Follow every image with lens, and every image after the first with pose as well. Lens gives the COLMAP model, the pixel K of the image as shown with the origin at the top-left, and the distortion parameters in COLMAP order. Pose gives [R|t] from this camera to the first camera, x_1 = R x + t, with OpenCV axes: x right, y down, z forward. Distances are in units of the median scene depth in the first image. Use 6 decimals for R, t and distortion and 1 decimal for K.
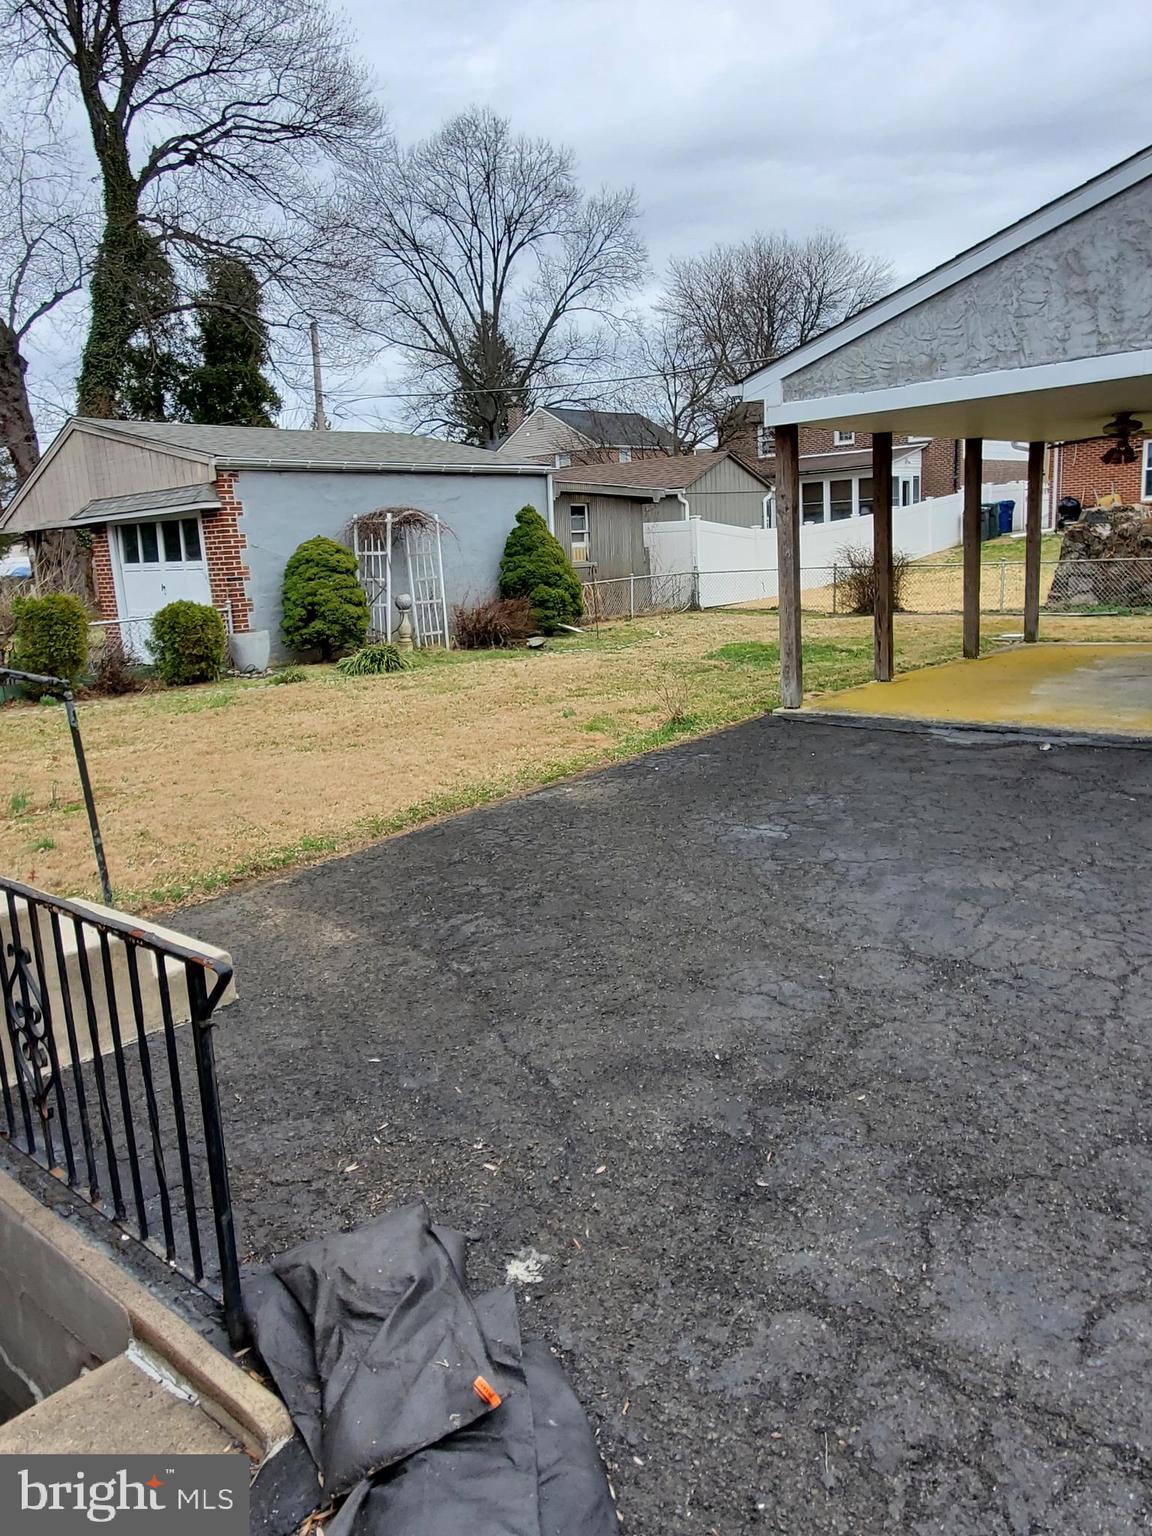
lens RADIAL K [[1091.5, 0, 572.0], [0, 1091.5, 768.0], [0, 0, 1]] dist [0.008262, 0.002800]
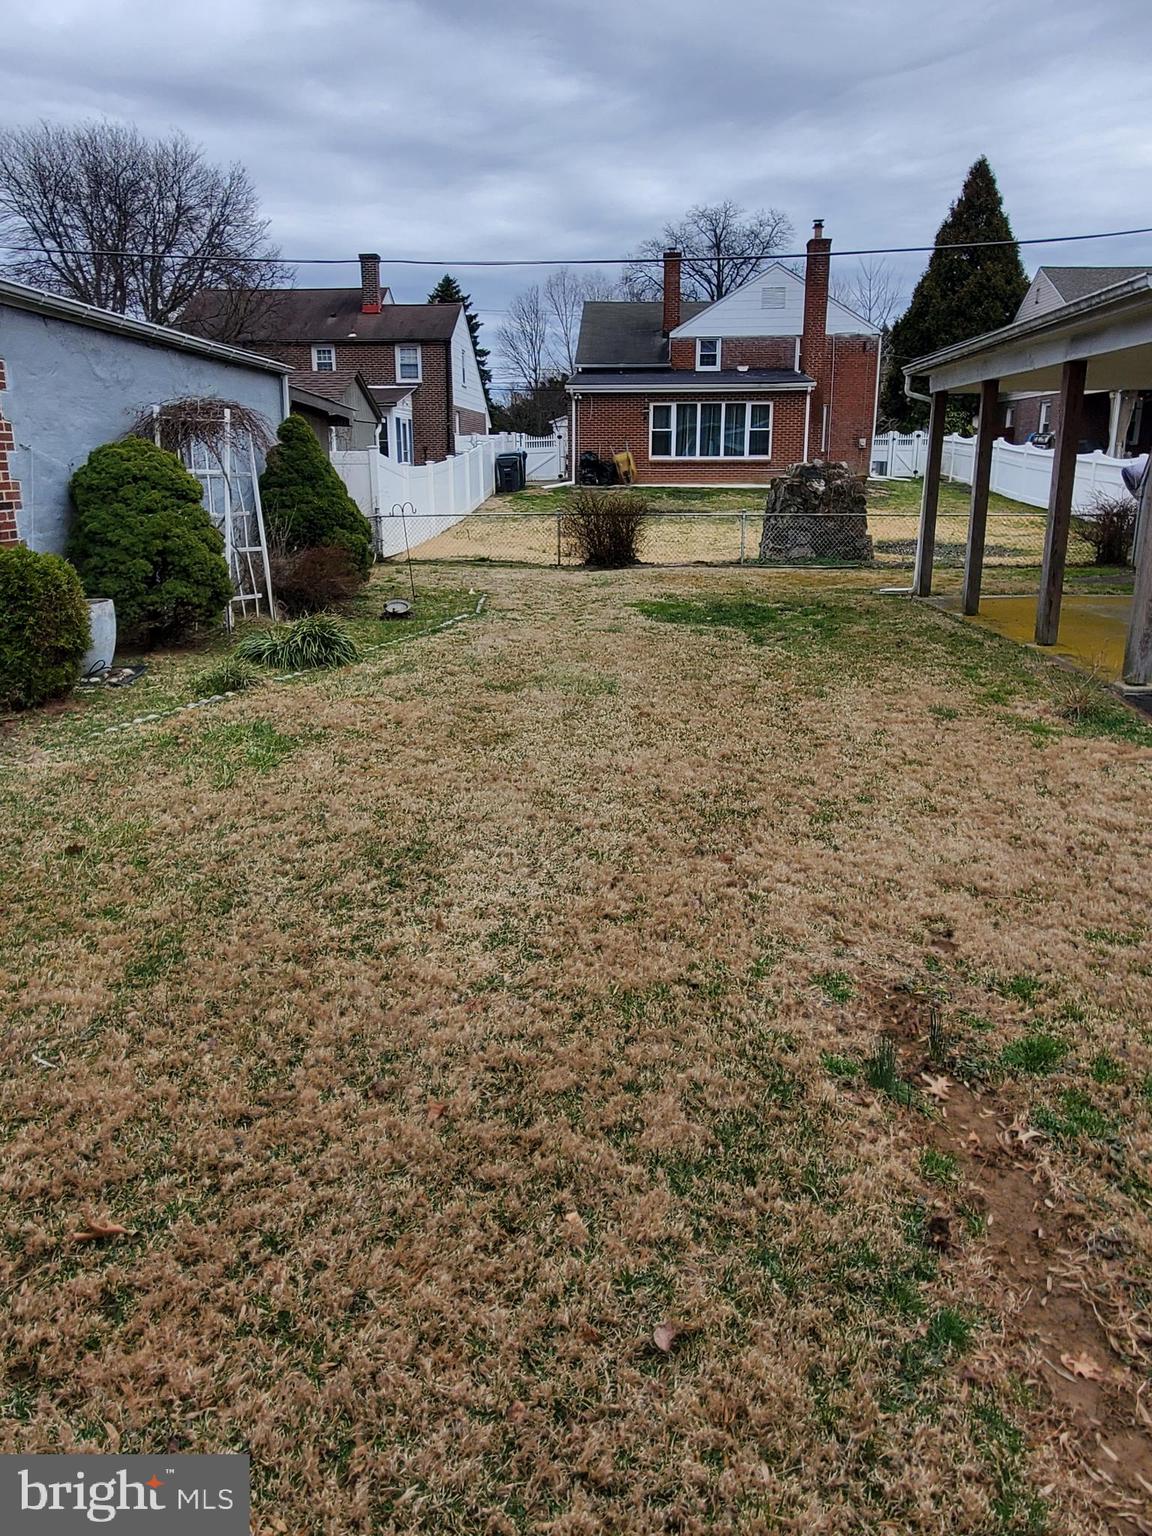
lens RADIAL K [[1091.5, 0, 576.1], [0, 1091.5, 764.3], [0, 0, 1]] dist [0.008262, 0.002800]
pose [[0.777913, -0.114087, 0.617928, -0.370930], [0.088687, 0.993470, 0.071775, -0.048164], [-0.622082, -0.001033, 0.782952, 0.326617]]
